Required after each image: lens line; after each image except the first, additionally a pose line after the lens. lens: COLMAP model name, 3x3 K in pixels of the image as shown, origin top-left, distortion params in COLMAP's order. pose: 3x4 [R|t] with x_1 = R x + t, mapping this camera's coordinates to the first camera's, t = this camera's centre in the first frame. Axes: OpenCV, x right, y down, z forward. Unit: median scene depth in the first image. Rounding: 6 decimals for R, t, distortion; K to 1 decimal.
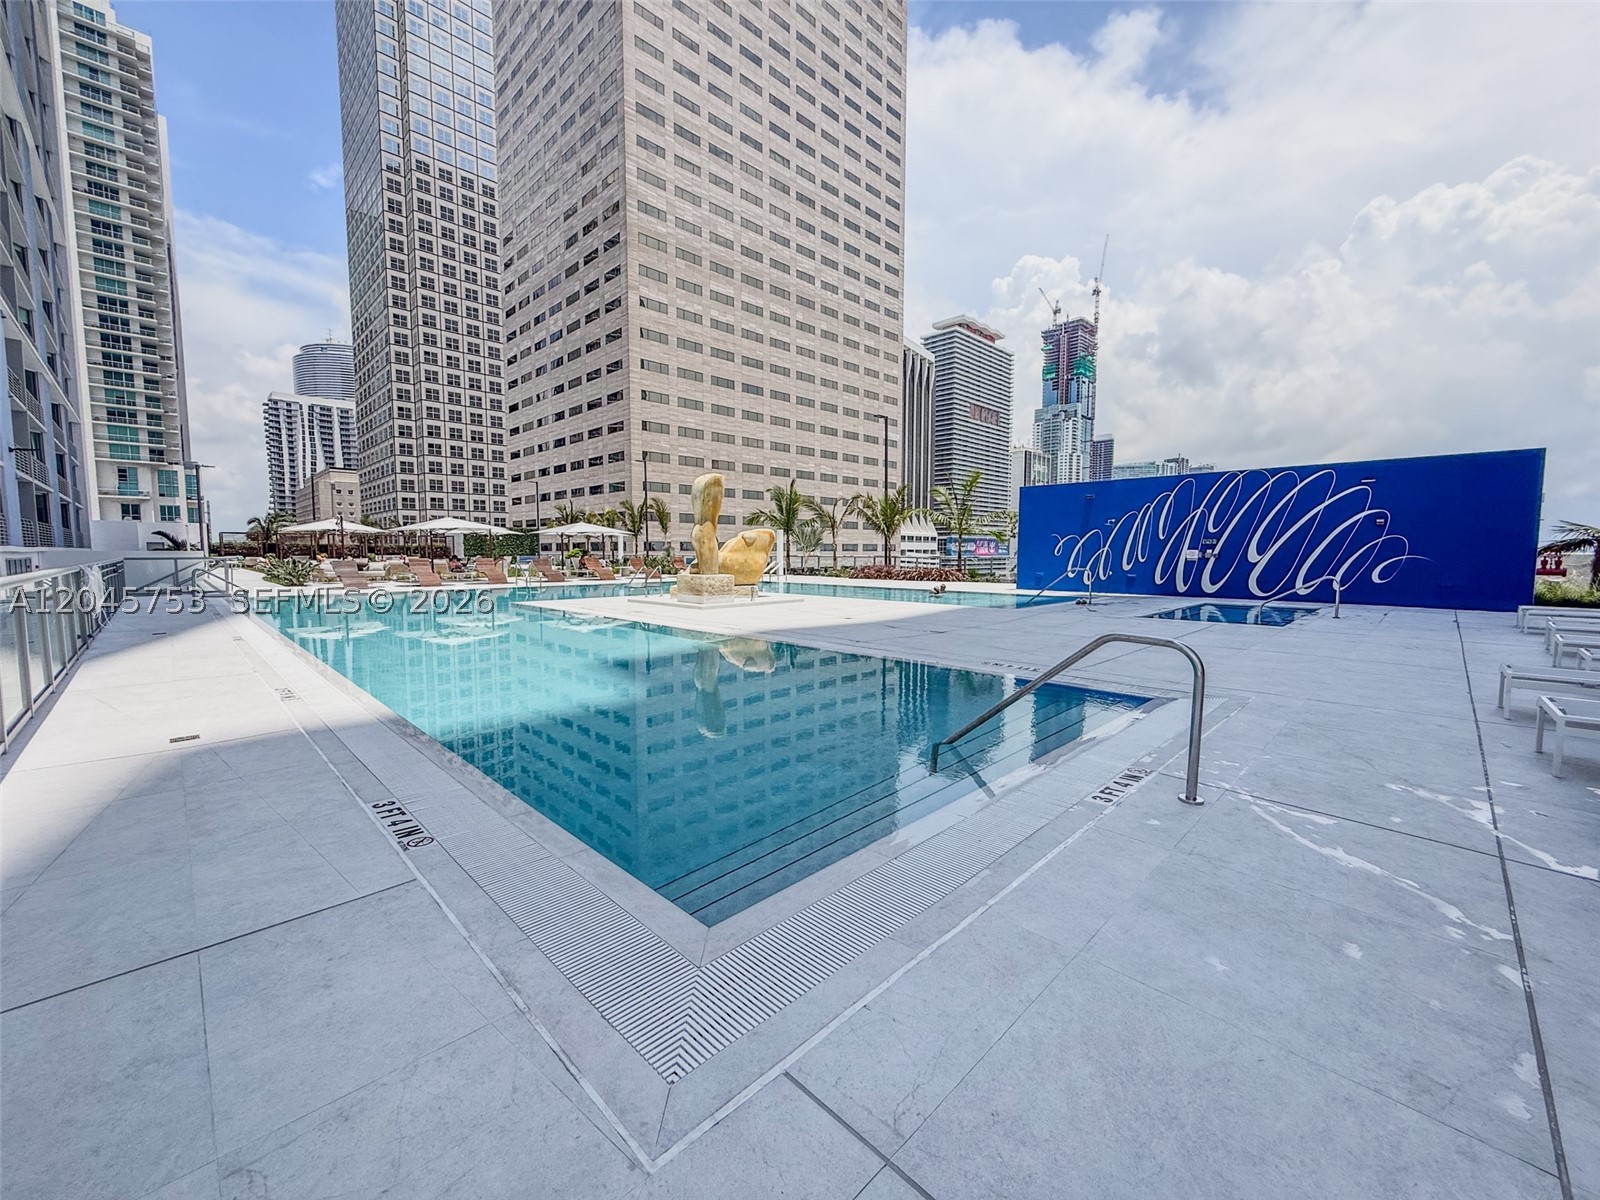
lens RADIAL K [[641.5, 0, 802.1], [0, 641.5, 600.6], [0, 0, 1]] dist [-0.000500, 0.000468]
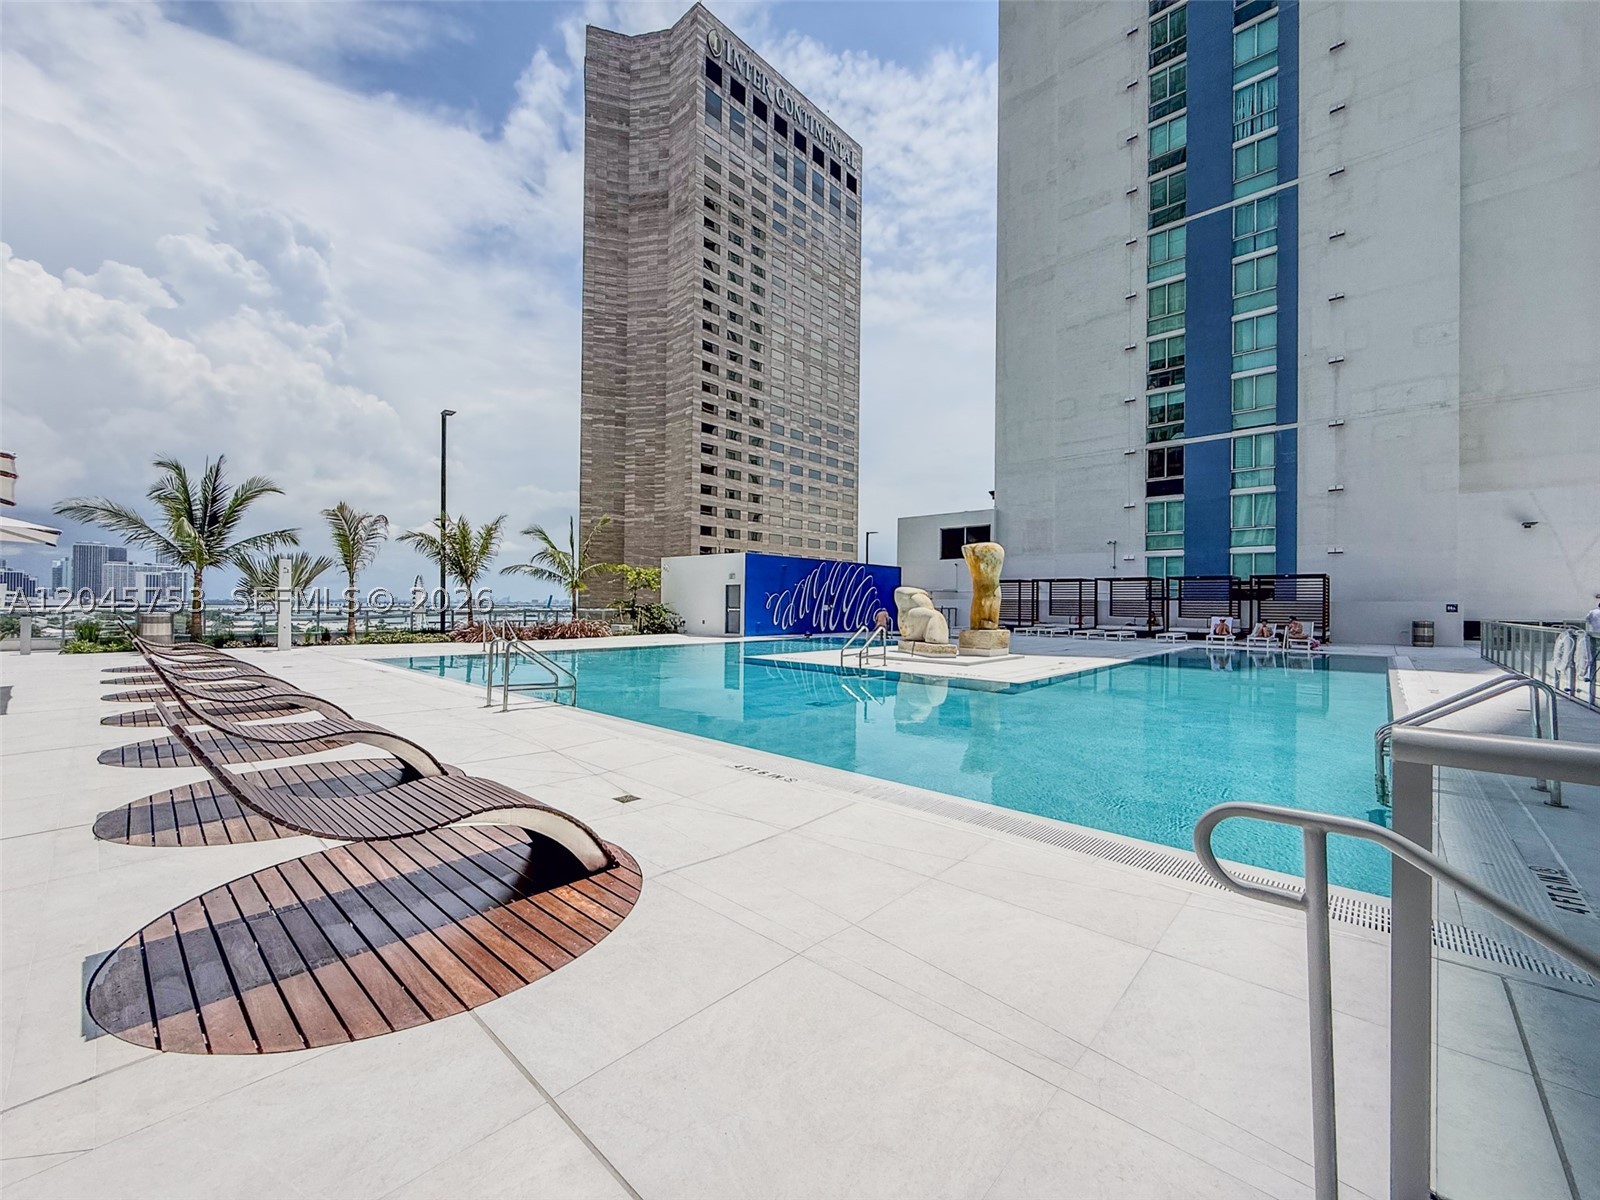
lens RADIAL K [[641.5, 0, 805.6], [0, 641.5, 602.9], [0, 0, 1]] dist [-0.000500, 0.000468]
pose [[-0.036777, 0.002814, 0.999320, -0.935990], [0.066695, 0.997773, -0.000355, -0.078194], [-0.997095, 0.066636, -0.036883, 0.990740]]
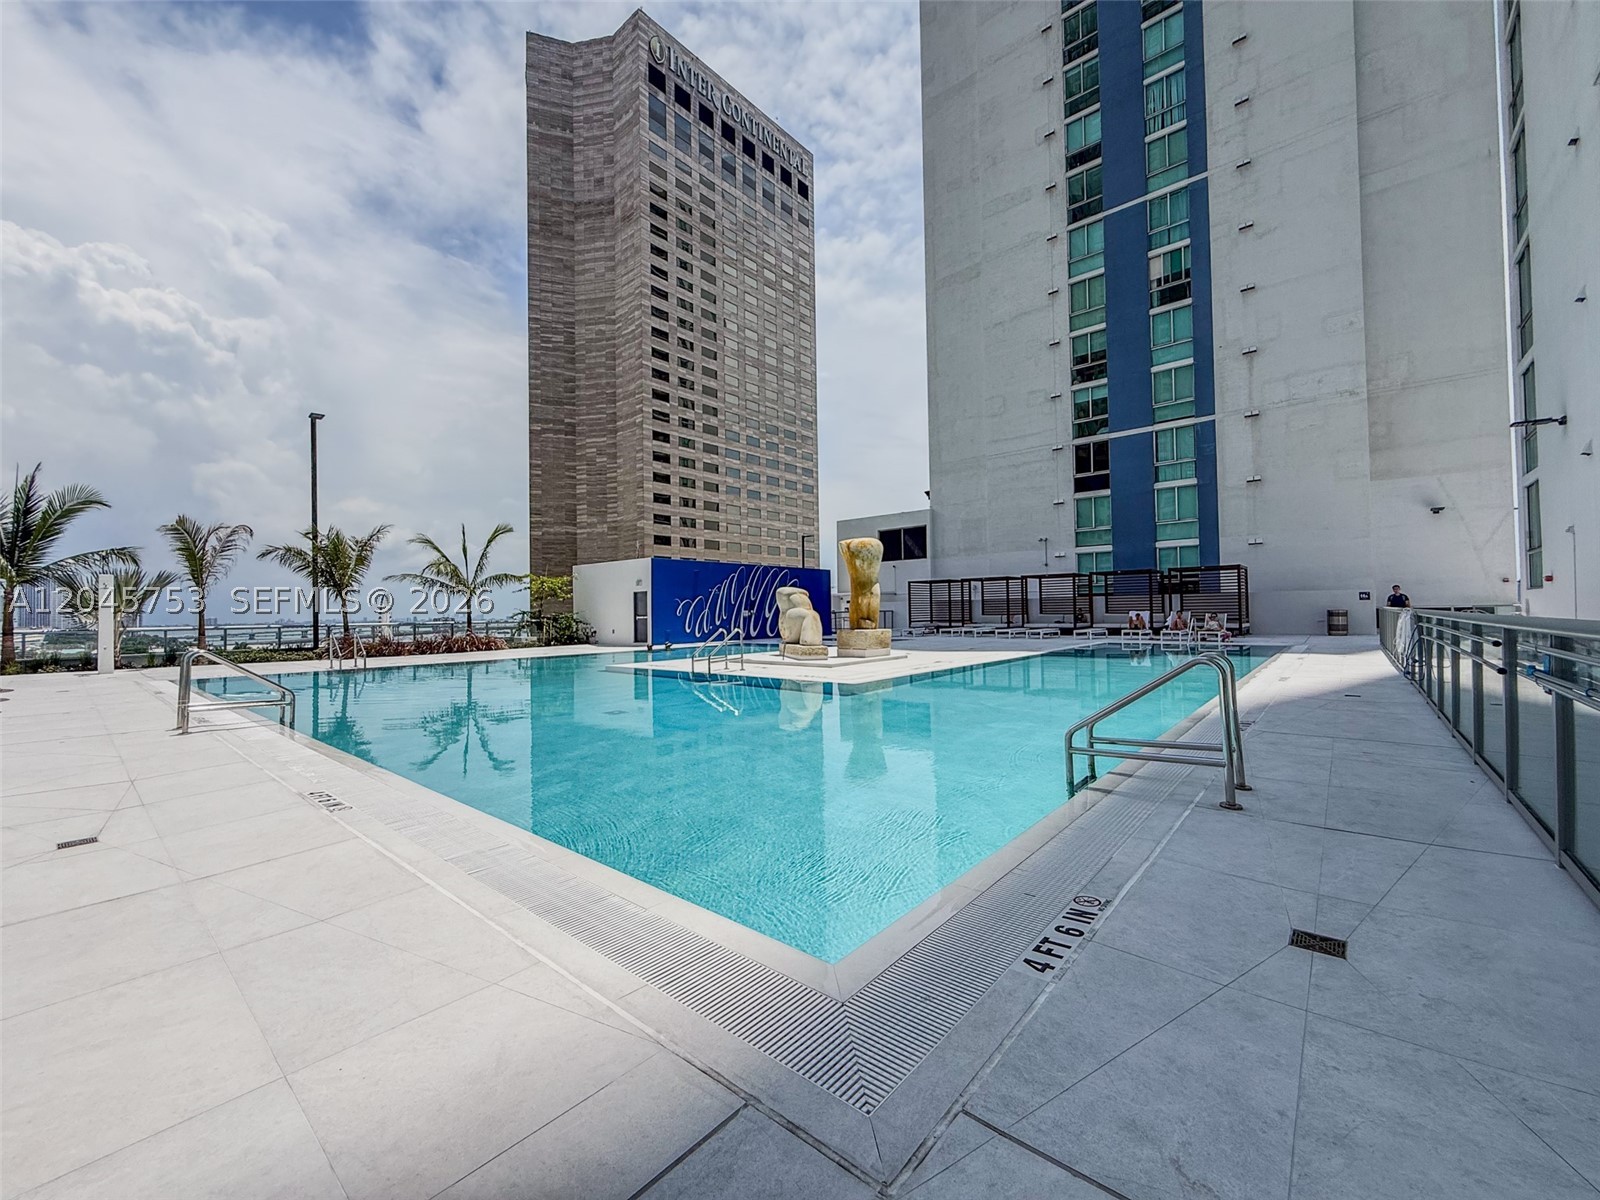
lens RADIAL K [[641.5, 0, 809.1], [0, 641.5, 603.8], [0, 0, 1]] dist [-0.000500, 0.000468]
pose [[-0.068638, 0.016496, 0.997505, -0.898447], [0.094261, 0.995498, -0.009976, -0.057870], [-0.993179, 0.093341, -0.069884, 0.847688]]
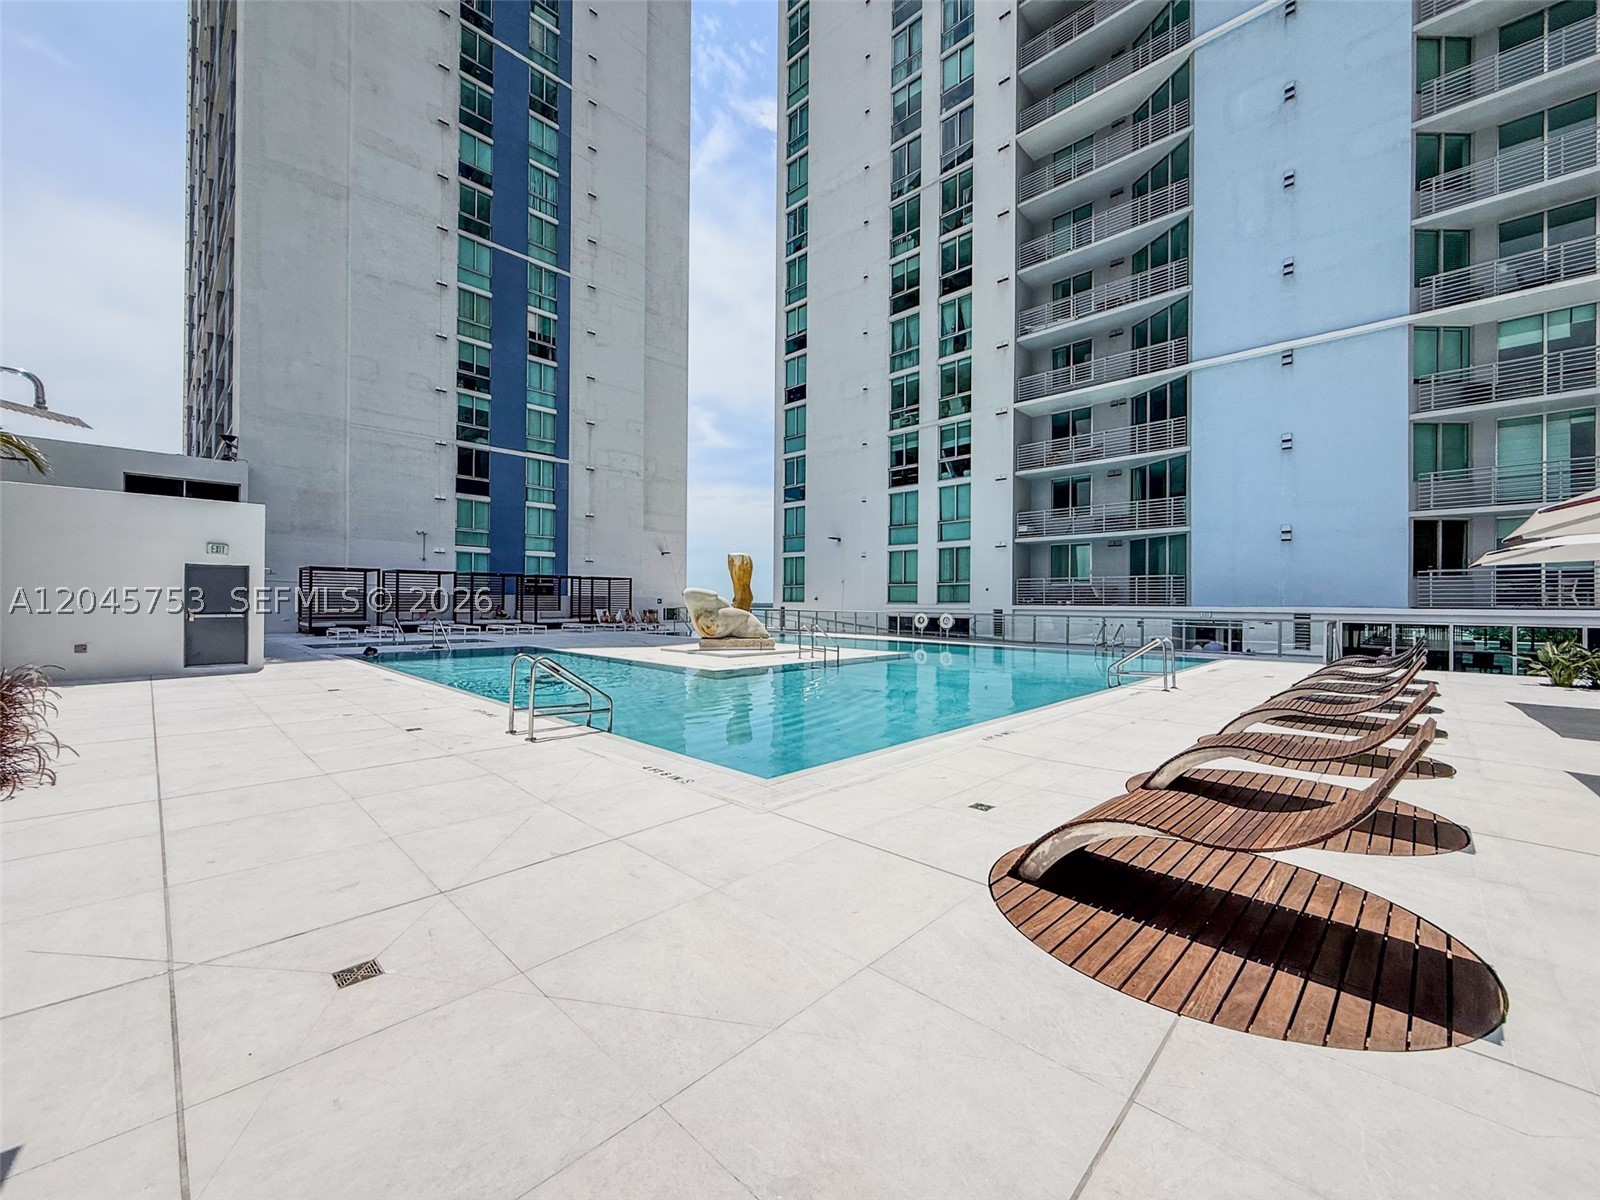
lens RADIAL K [[641.5, 0, 799.0], [0, 641.5, 599.9], [0, 0, 1]] dist [-0.000500, 0.000468]
pose [[-0.999970, -0.007403, 0.002259, -0.205090], [-0.007220, 0.997336, 0.072588, -0.141496], [-0.002791, 0.072569, -0.997359, 1.732361]]
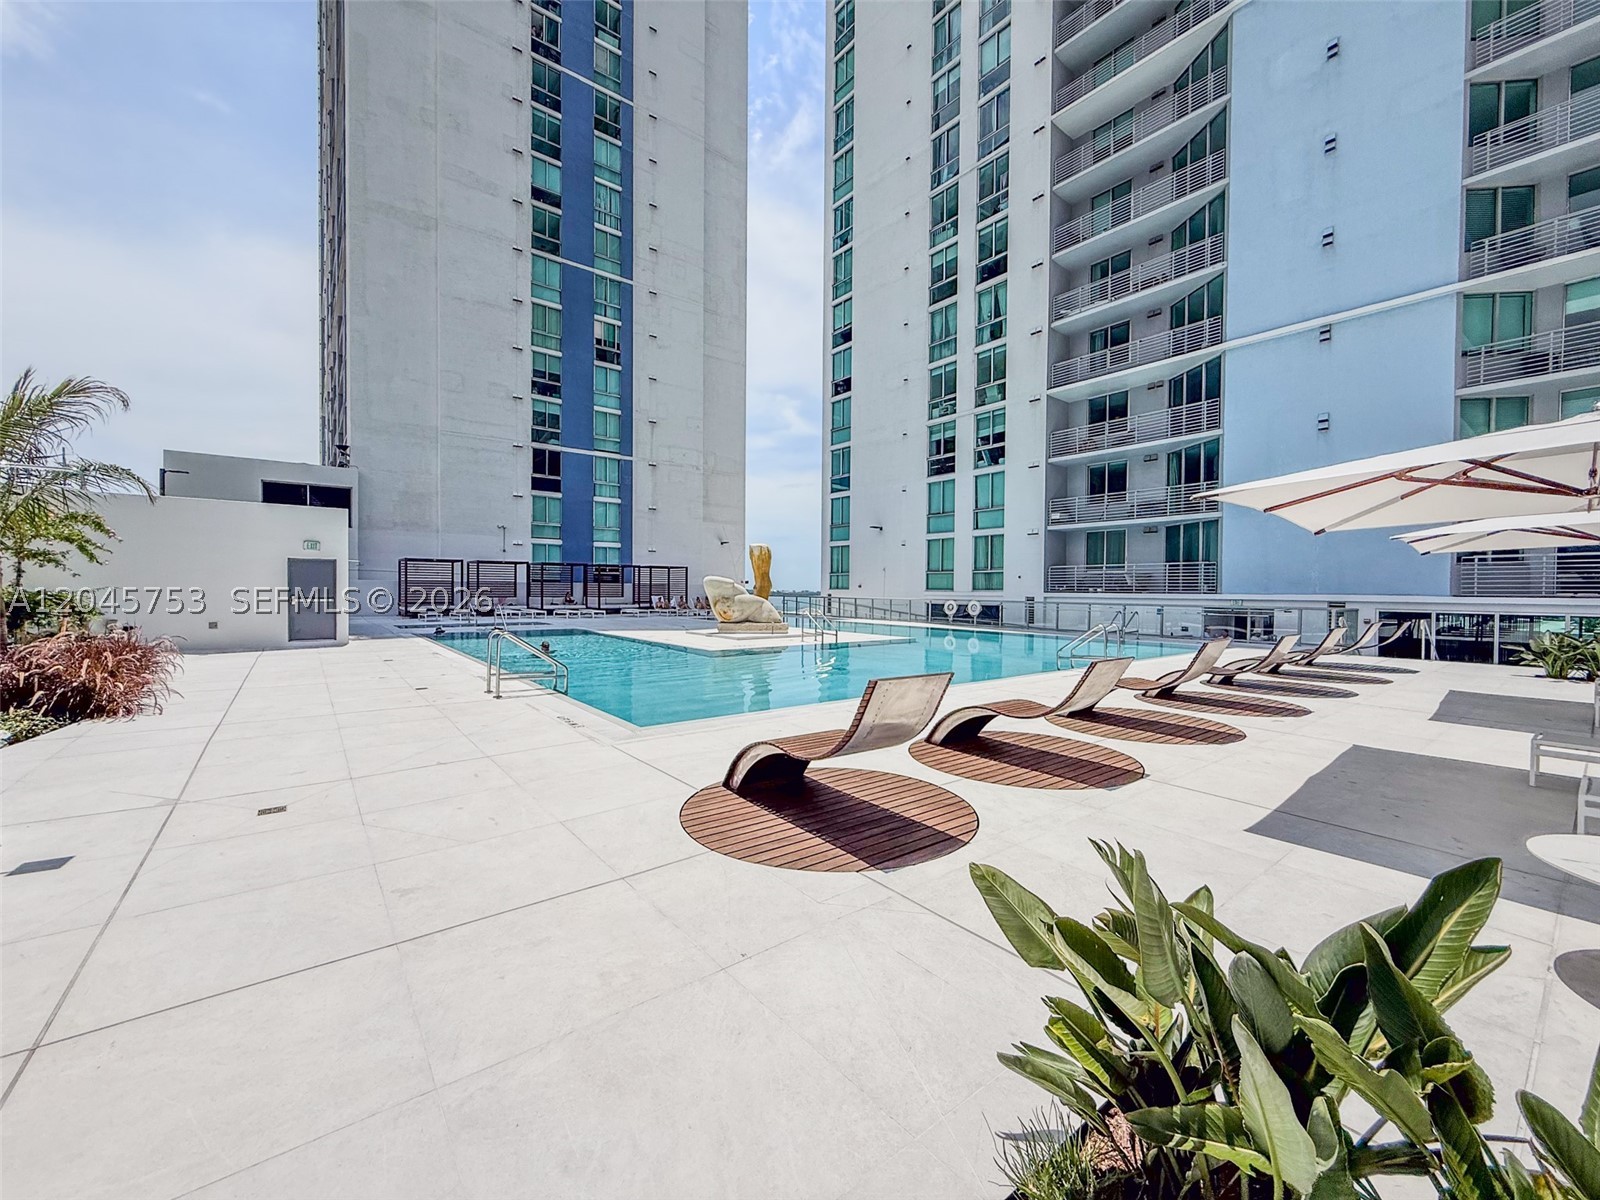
lens RADIAL K [[641.5, 0, 797.6], [0, 641.5, 600.7], [0, 0, 1]] dist [-0.000500, 0.000468]
pose [[-0.990564, -0.010342, 0.136664, -0.320320], [0.002539, 0.995593, 0.093747, -0.146977], [-0.137031, 0.093209, -0.986172, 1.791704]]
